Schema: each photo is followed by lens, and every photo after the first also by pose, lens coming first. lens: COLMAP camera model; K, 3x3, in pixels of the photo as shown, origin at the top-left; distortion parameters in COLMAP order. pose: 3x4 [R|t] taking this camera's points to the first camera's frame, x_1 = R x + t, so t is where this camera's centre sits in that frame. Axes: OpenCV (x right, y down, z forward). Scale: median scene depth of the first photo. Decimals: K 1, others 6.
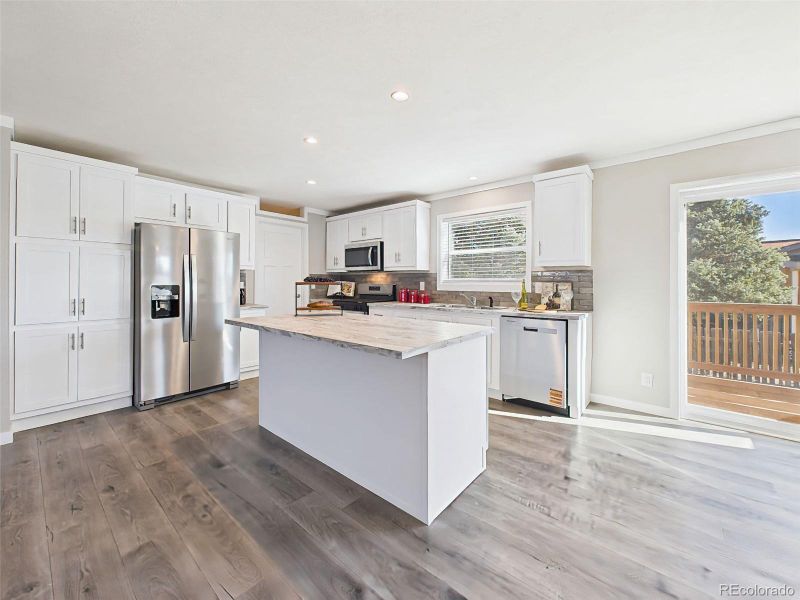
lens RADIAL K [[320.5, 0, 399.8], [0, 320.5, 281.0], [0, 0, 1]] dist [0.000061, -0.000290]
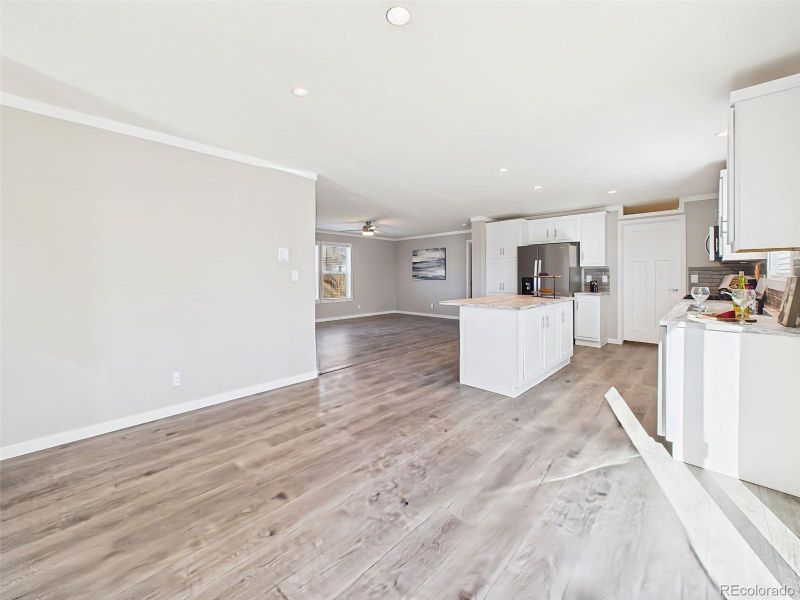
lens RADIAL K [[320.7, 0, 400.6], [0, 320.7, 275.0], [0, 0, 1]] dist [0.000682, -0.000097]
pose [[-0.063751, -0.001149, -0.997965, 0.927285], [0.006009, 0.999981, -0.001535, -0.002193], [0.997948, -0.006094, -0.063743, 0.281397]]
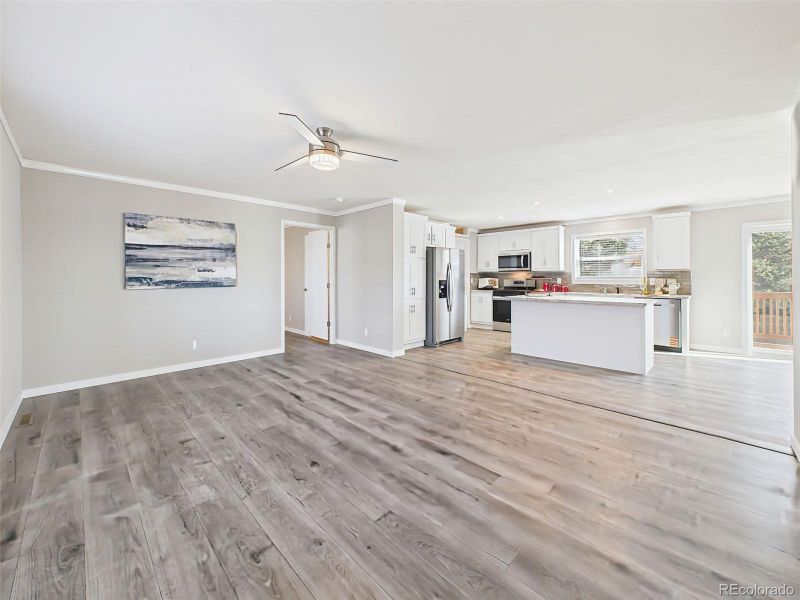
lens RADIAL K [[319.9, 0, 399.7], [0, 319.9, 276.7], [0, 0, 1]] dist [0.000544, -0.000156]
pose [[0.996840, -0.001669, -0.079421, -0.633311], [0.001452, 0.999995, -0.002788, -0.001721], [0.079426, 0.002663, 0.996837, -0.641381]]
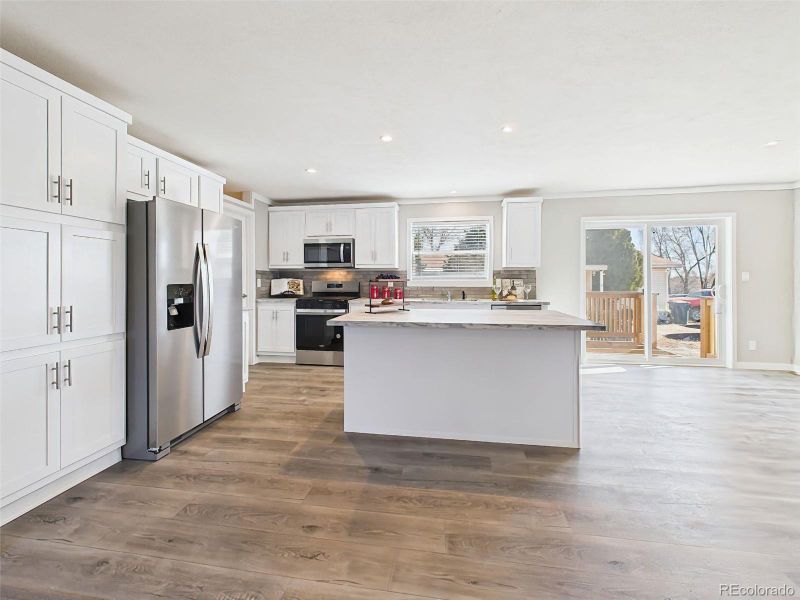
lens RADIAL K [[320.5, 0, 399.8], [0, 320.5, 281.0], [0, 0, 1]] dist [0.000061, -0.000290]
pose [[0.852964, -0.005734, 0.521939, -0.521076], [0.001166, 0.999958, 0.009079, -0.000244], [-0.521969, -0.007136, 0.852935, 0.079625]]
